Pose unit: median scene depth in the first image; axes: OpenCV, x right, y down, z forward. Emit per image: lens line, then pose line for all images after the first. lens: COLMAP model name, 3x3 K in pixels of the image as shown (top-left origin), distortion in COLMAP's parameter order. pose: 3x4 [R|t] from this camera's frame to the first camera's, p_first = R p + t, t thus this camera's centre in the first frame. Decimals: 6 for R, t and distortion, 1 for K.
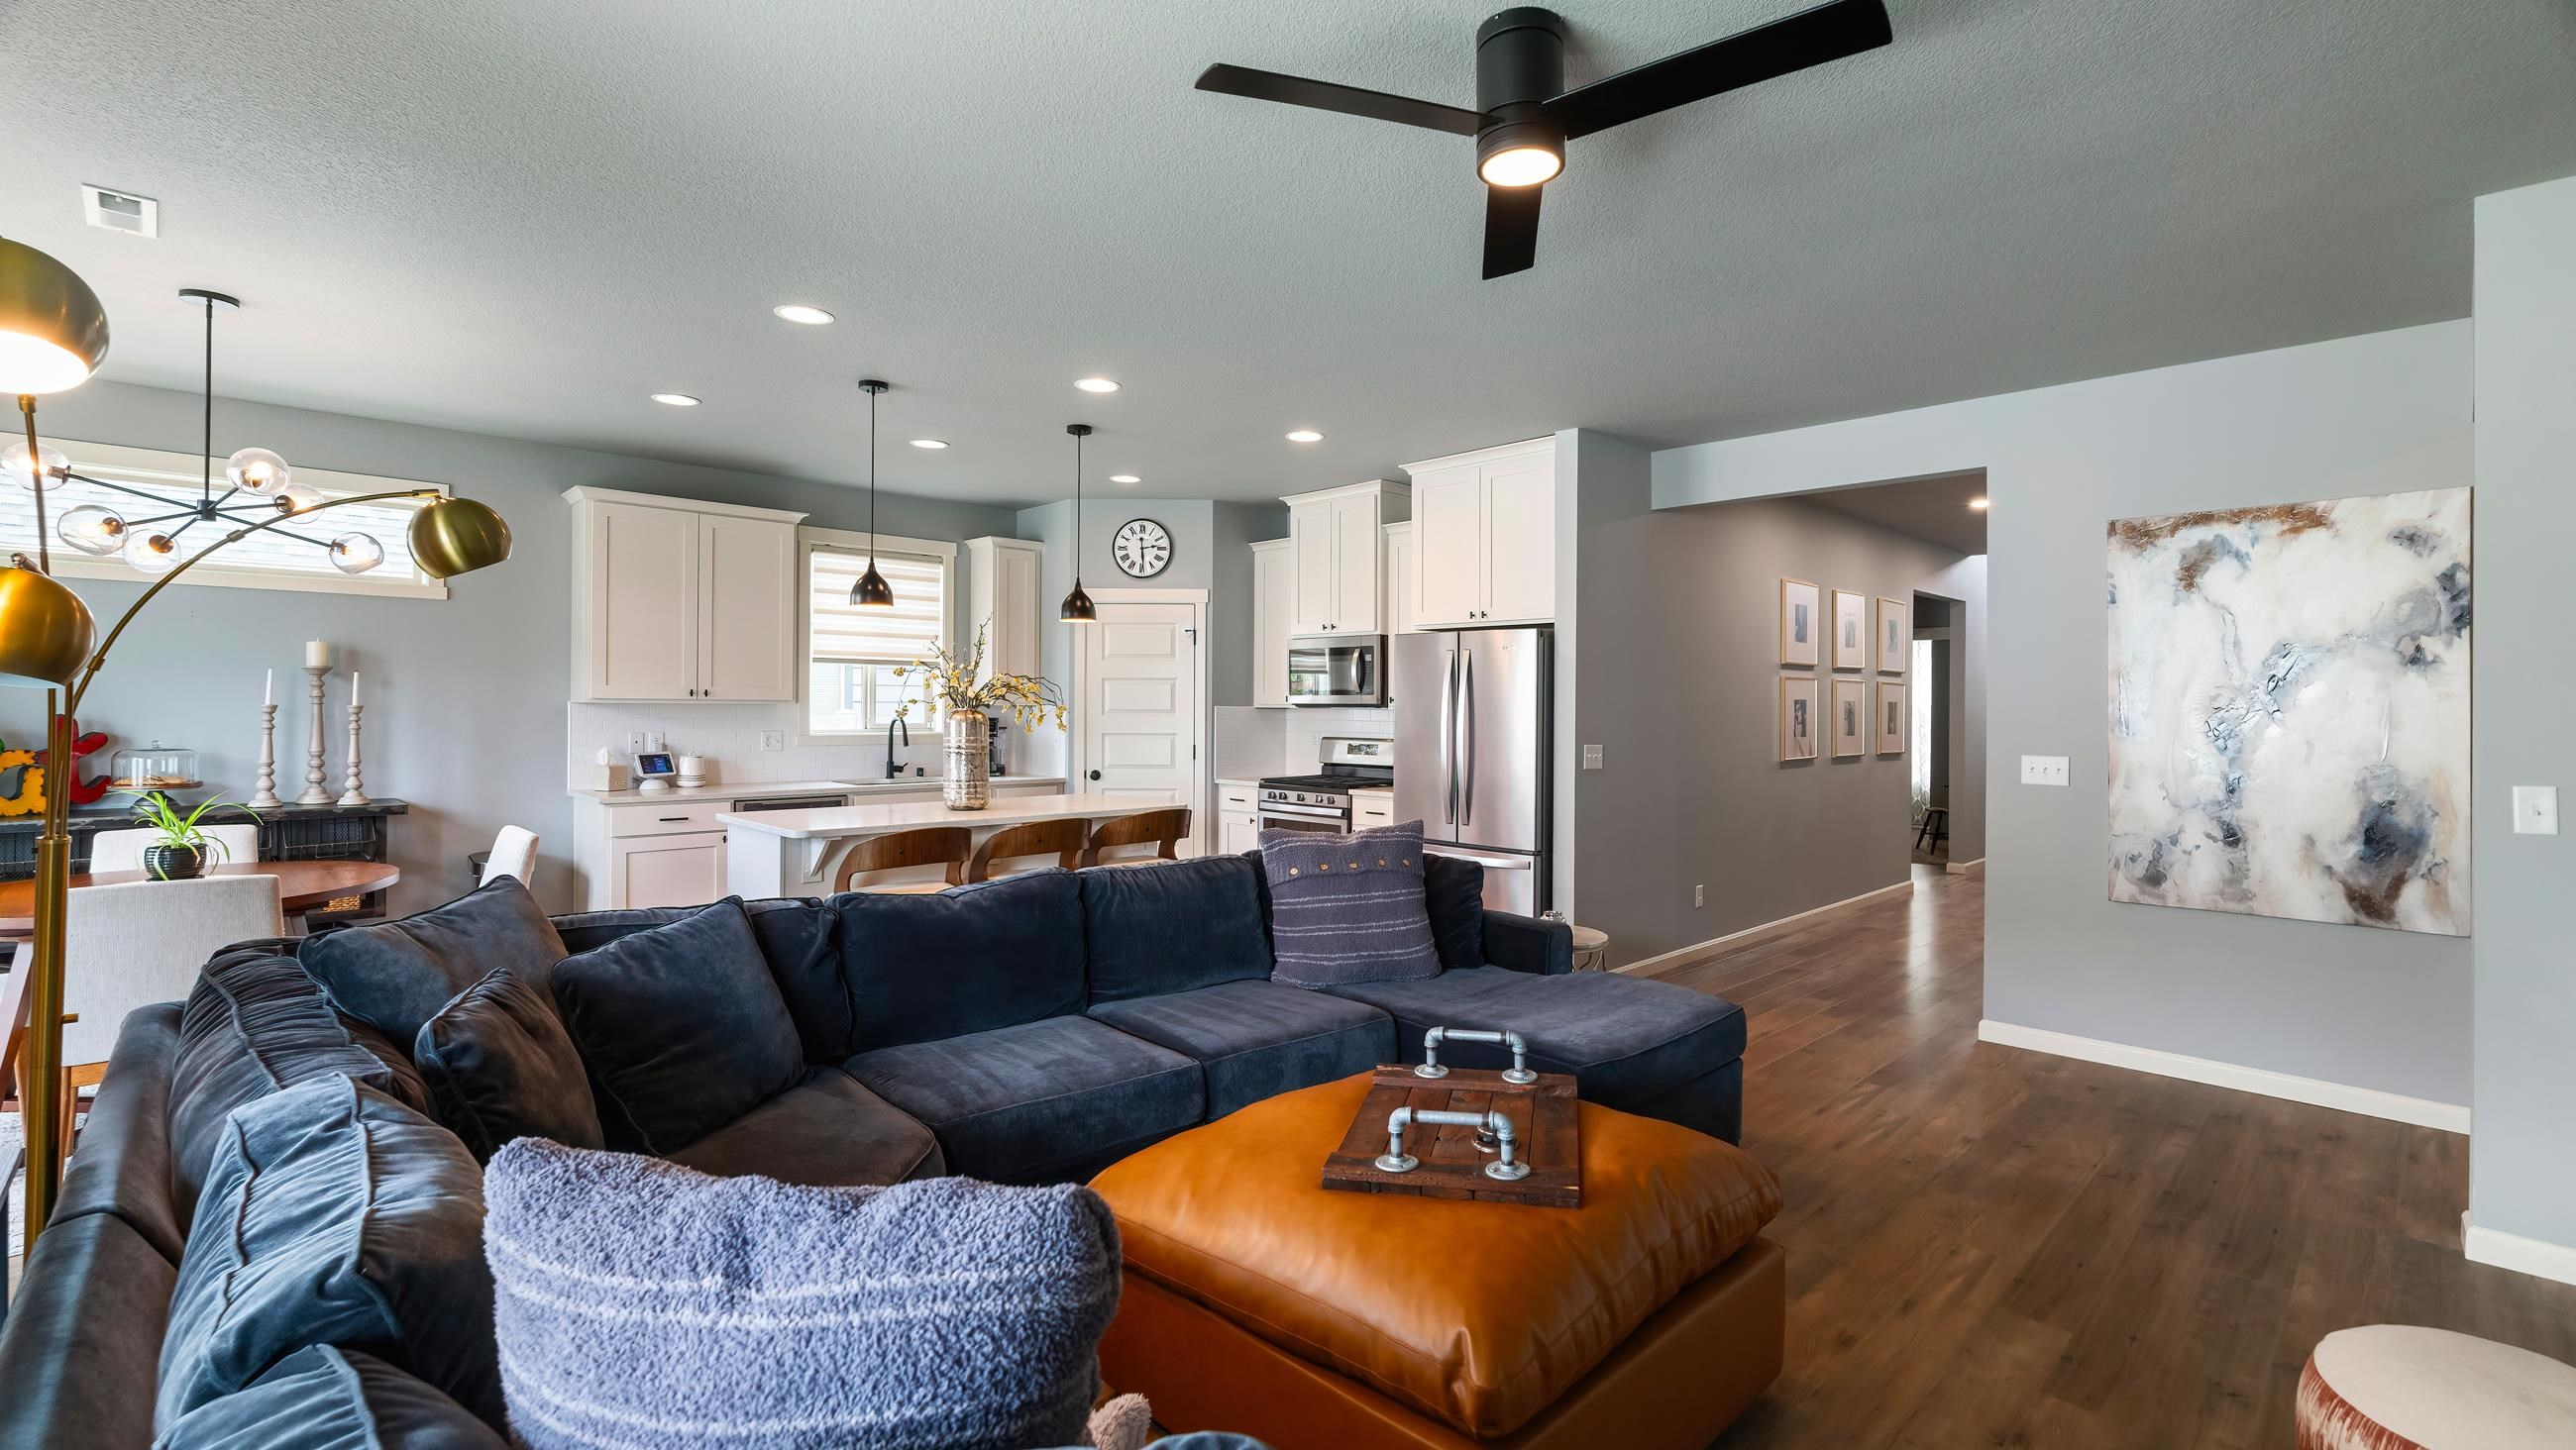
lens RADIAL K [[1145.1, 0, 1297.6], [0, 1145.1, 721.5], [0, 0, 1]] dist [0.002859, 0.000769]
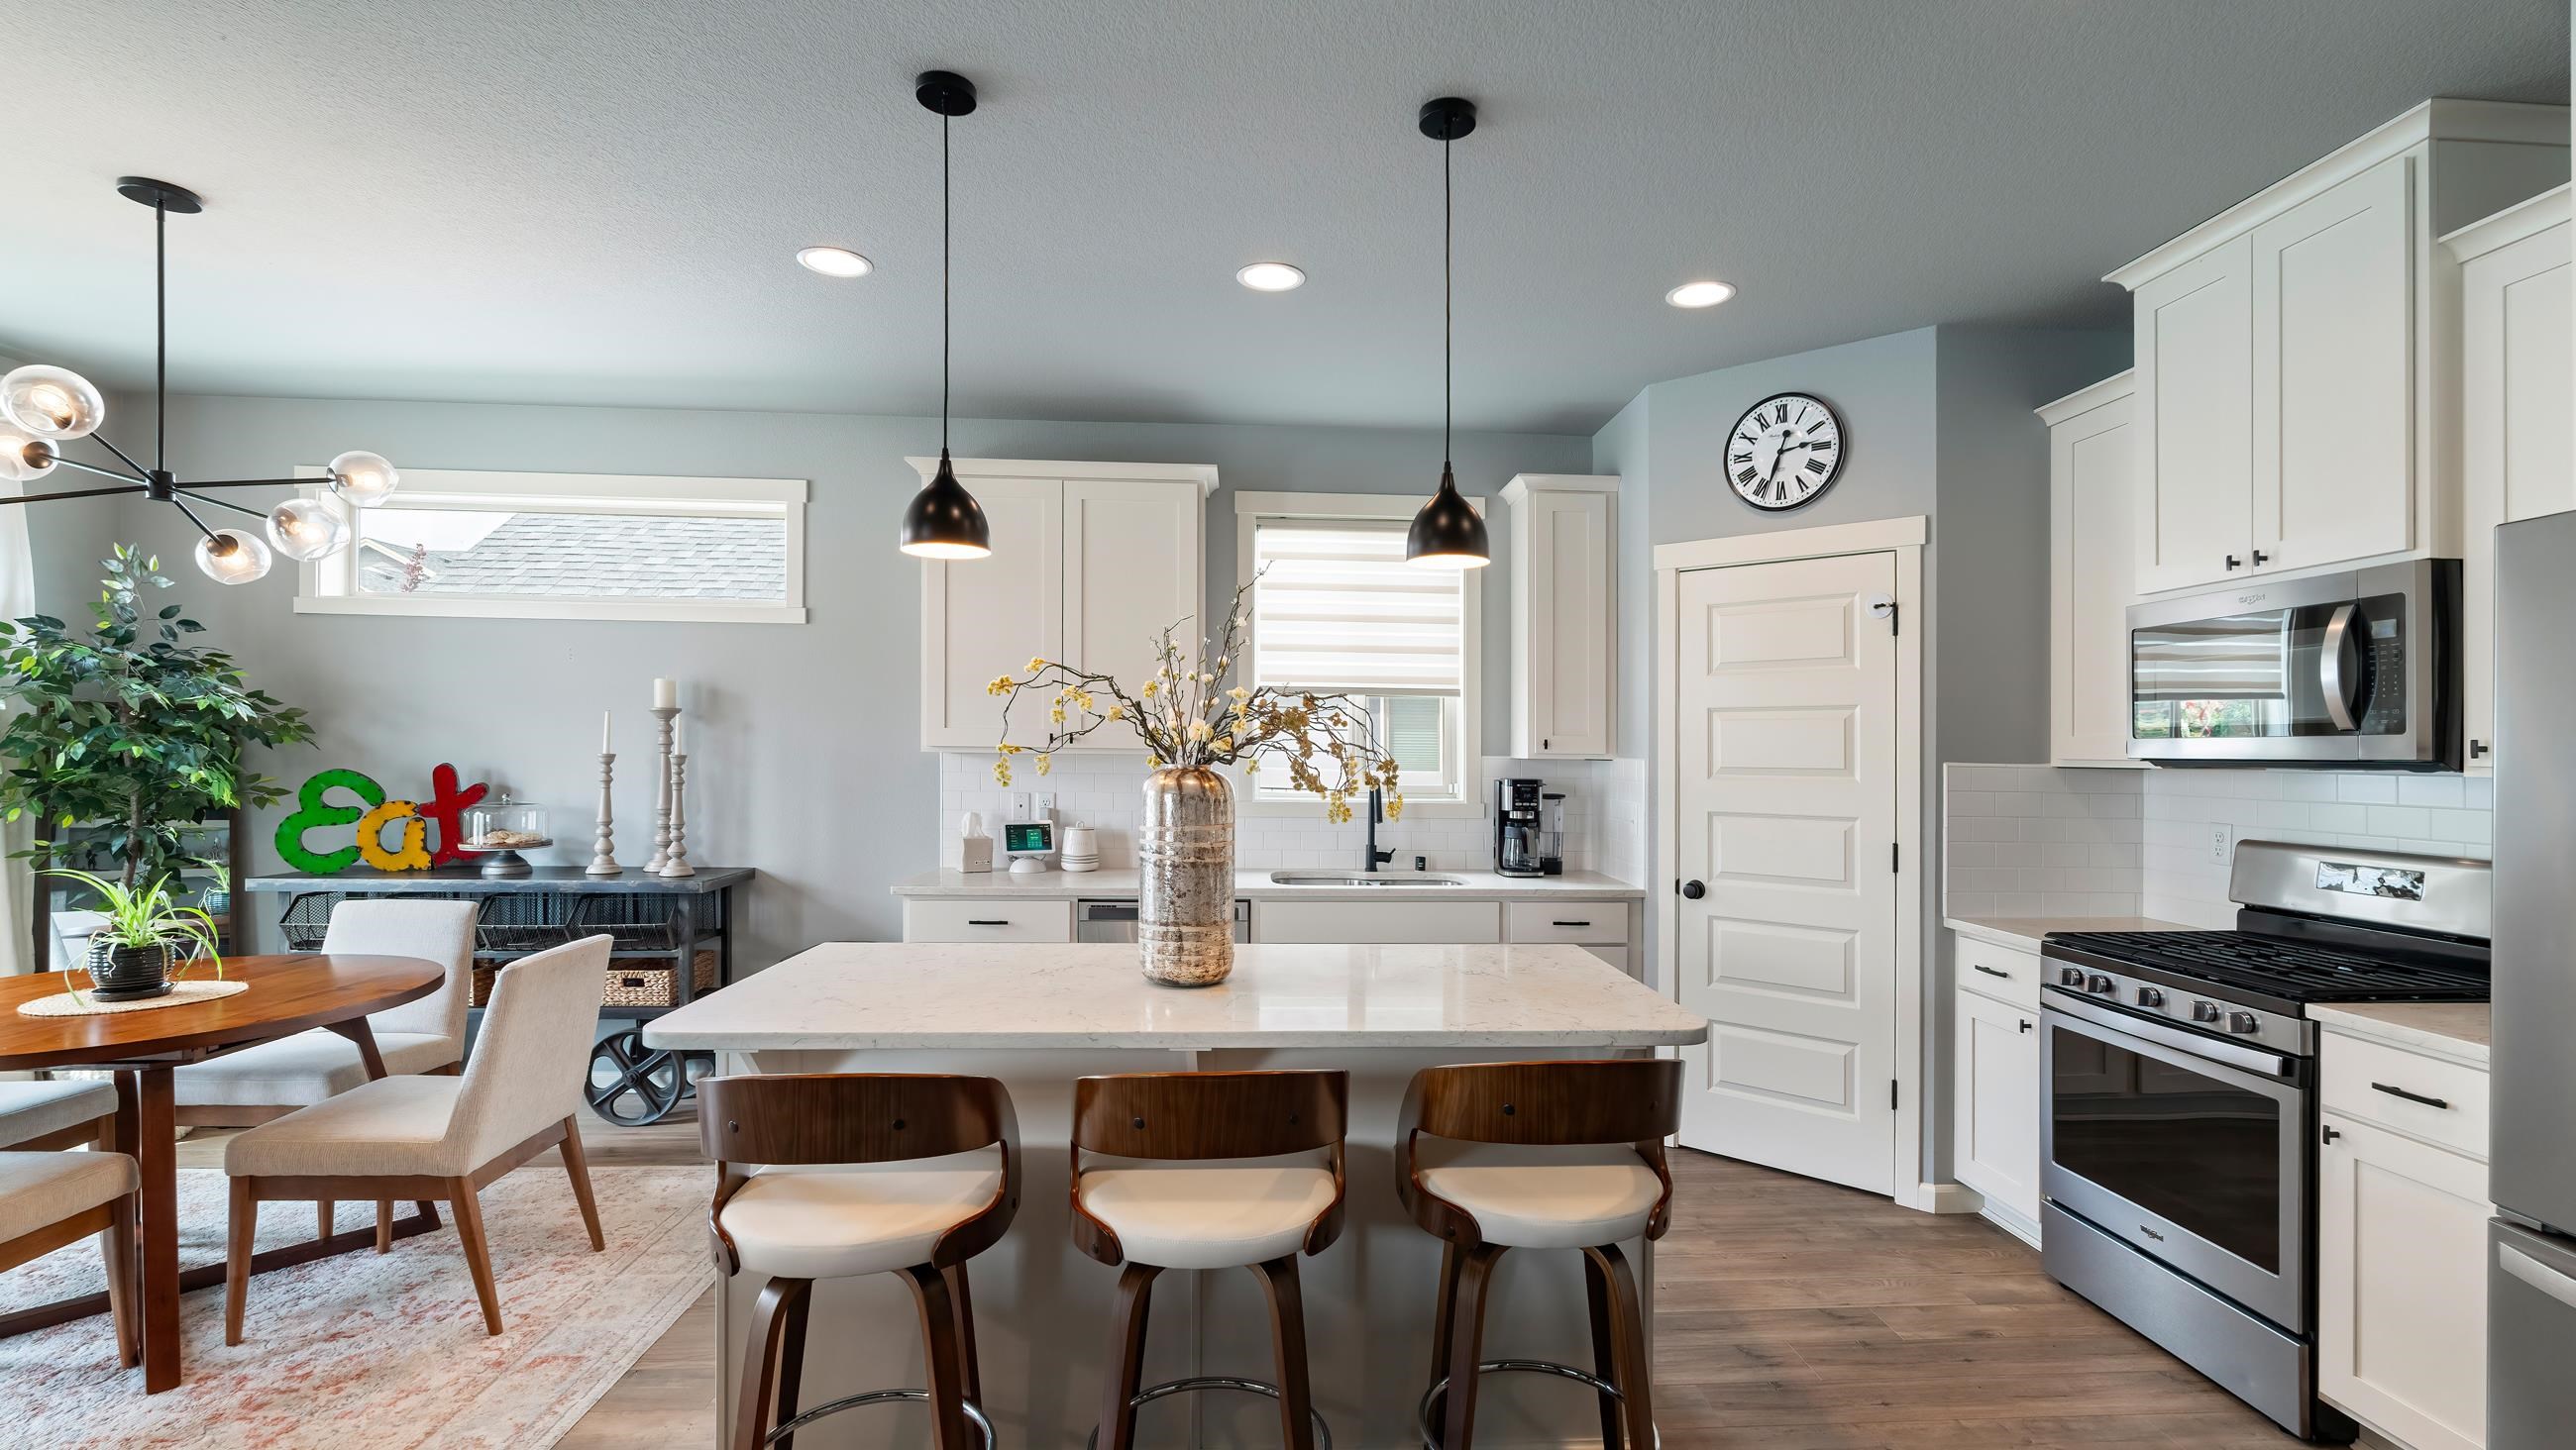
lens RADIAL K [[1145.1, 0, 1324.9], [0, 1145.1, 746.4], [0, 0, 1]] dist [0.002859, 0.000769]
pose [[0.762996, -0.001769, -0.646400, 0.039558], [-0.014995, 0.999679, -0.020436, -0.007074], [0.646229, 0.025285, 0.762725, 0.496803]]
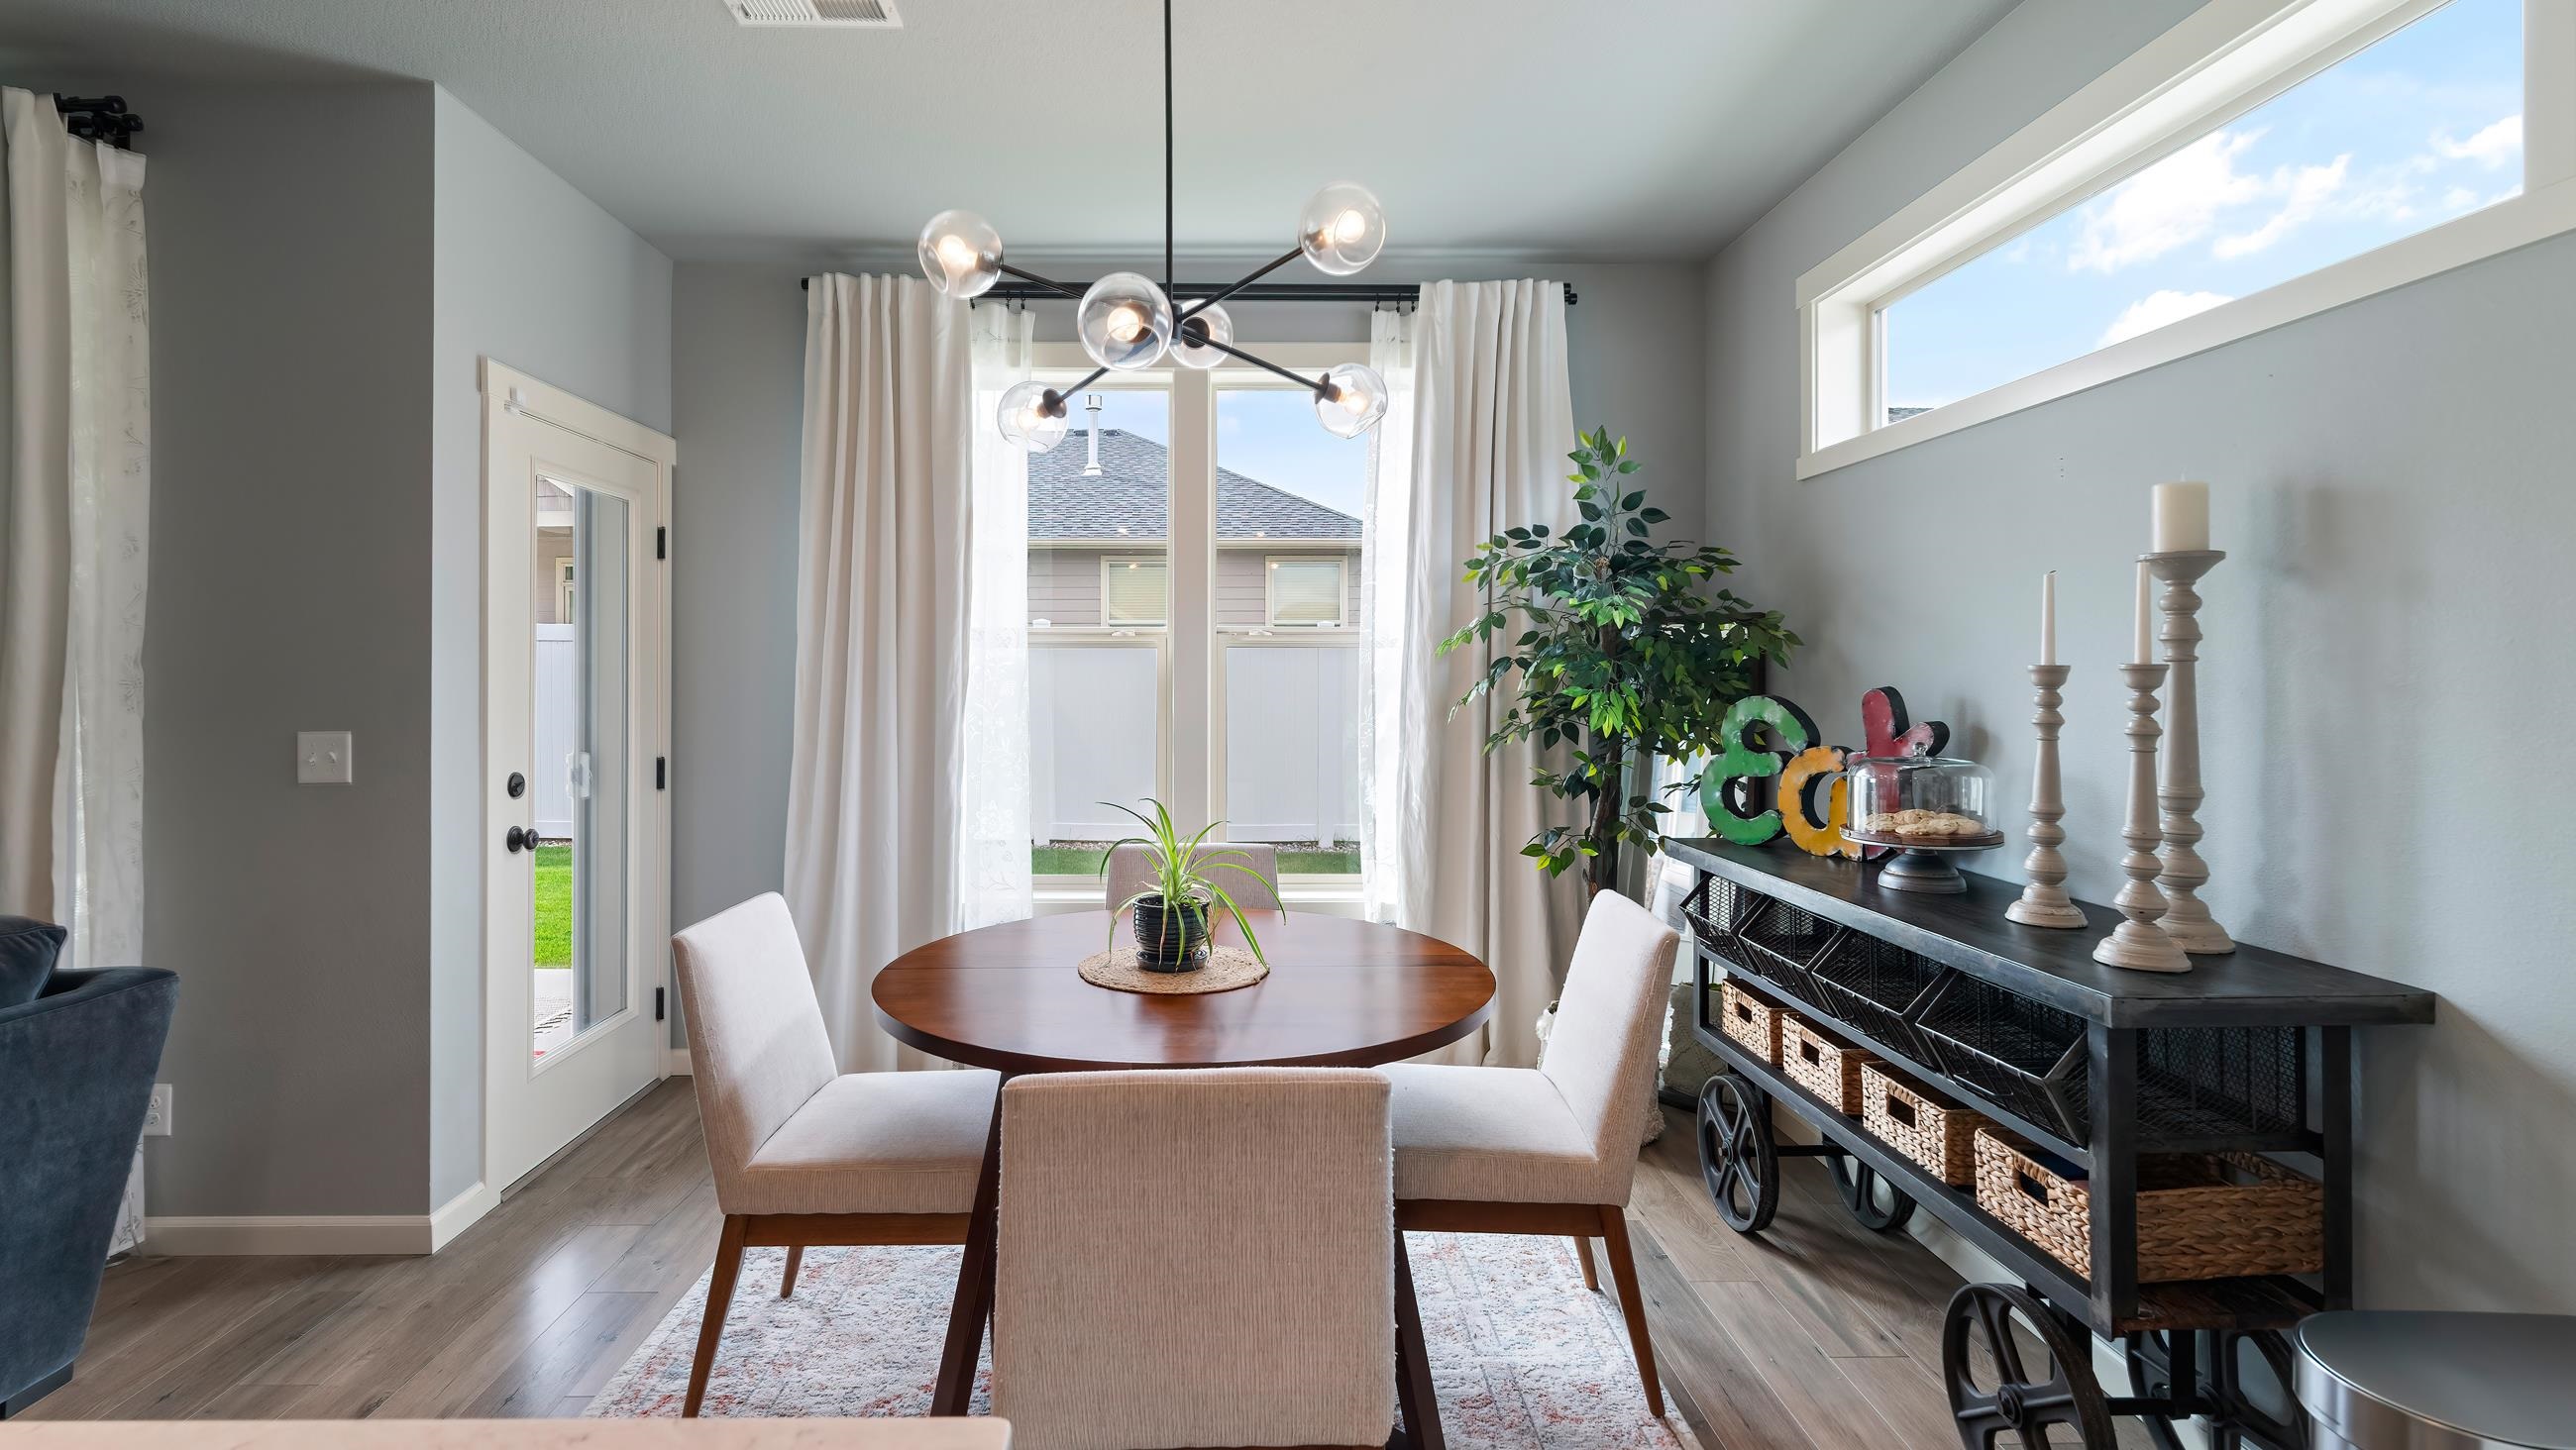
lens RADIAL K [[1145.1, 0, 1240.2], [0, 1145.1, 657.4], [0, 0, 1]] dist [0.002859, 0.000769]
pose [[-0.678583, -0.017619, -0.734313, -0.291777], [-0.016333, 0.999827, -0.008896, -0.005795], [0.734343, 0.005956, -0.678753, 0.755192]]
